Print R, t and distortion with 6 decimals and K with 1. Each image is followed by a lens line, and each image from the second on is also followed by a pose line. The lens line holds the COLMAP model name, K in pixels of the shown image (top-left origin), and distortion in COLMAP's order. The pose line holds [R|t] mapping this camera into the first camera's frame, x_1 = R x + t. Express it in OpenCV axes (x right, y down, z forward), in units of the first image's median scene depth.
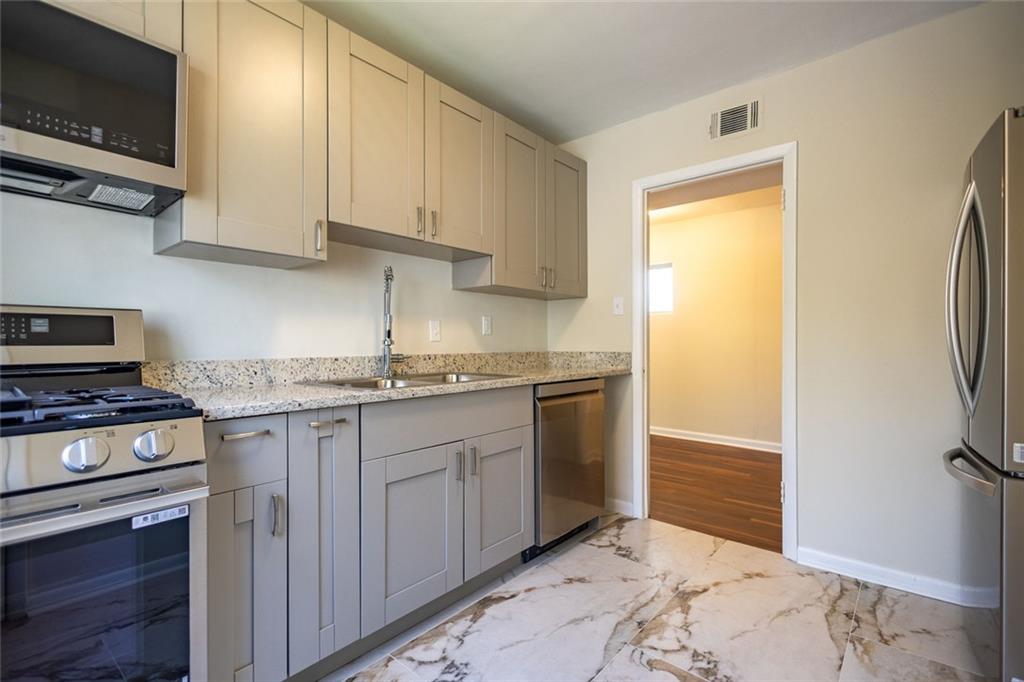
lens RADIAL K [[469.8, 0, 506.7], [0, 469.8, 343.2], [0, 0, 1]] dist [0.001769, -0.000560]
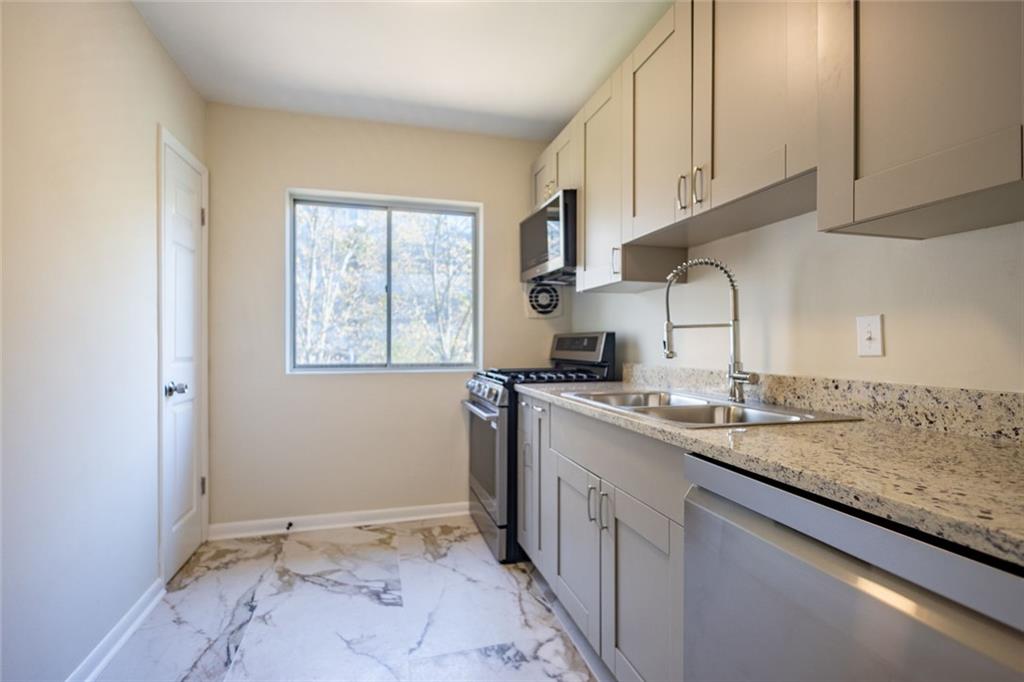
lens RADIAL K [[469.8, 0, 512.3], [0, 469.8, 342.4], [0, 0, 1]] dist [0.001769, -0.000560]
pose [[-0.547979, -0.000399, -0.836492, 0.562478], [-0.000239, 1.000000, -0.000320, -0.021328], [0.836492, 0.000024, -0.547979, 1.117565]]
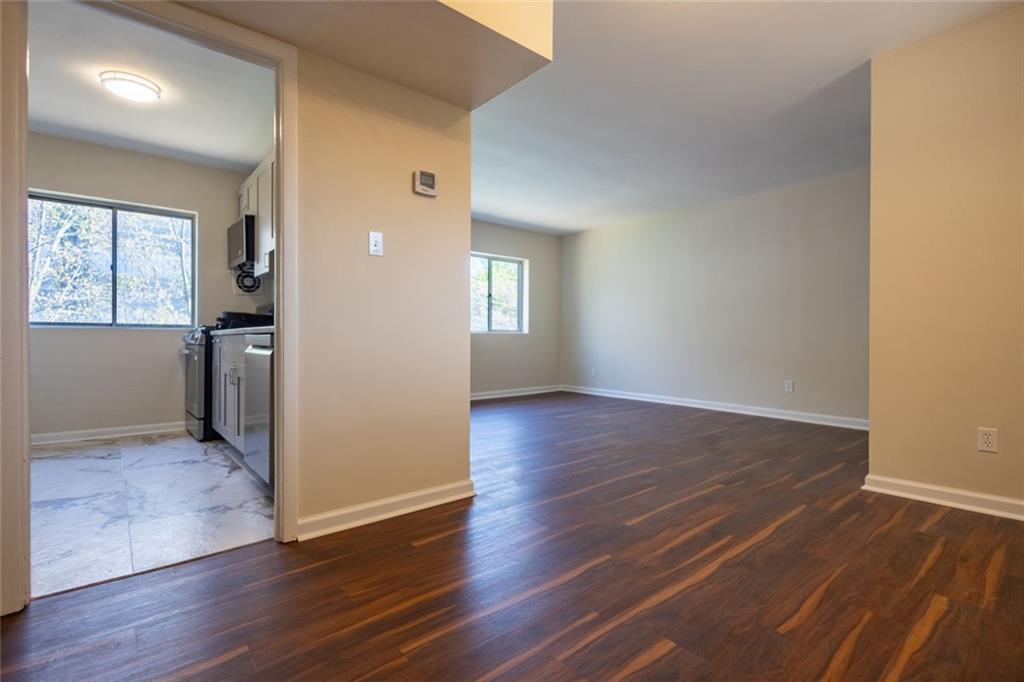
lens RADIAL K [[469.8, 0, 512.1], [0, 469.8, 339.3], [0, 0, 1]] dist [0.001769, -0.000560]
pose [[-0.148826, 0.003731, -0.988856, 1.229102], [-0.001398, 0.999991, 0.003983, 0.095588], [0.988862, 0.001975, -0.148819, 1.911022]]
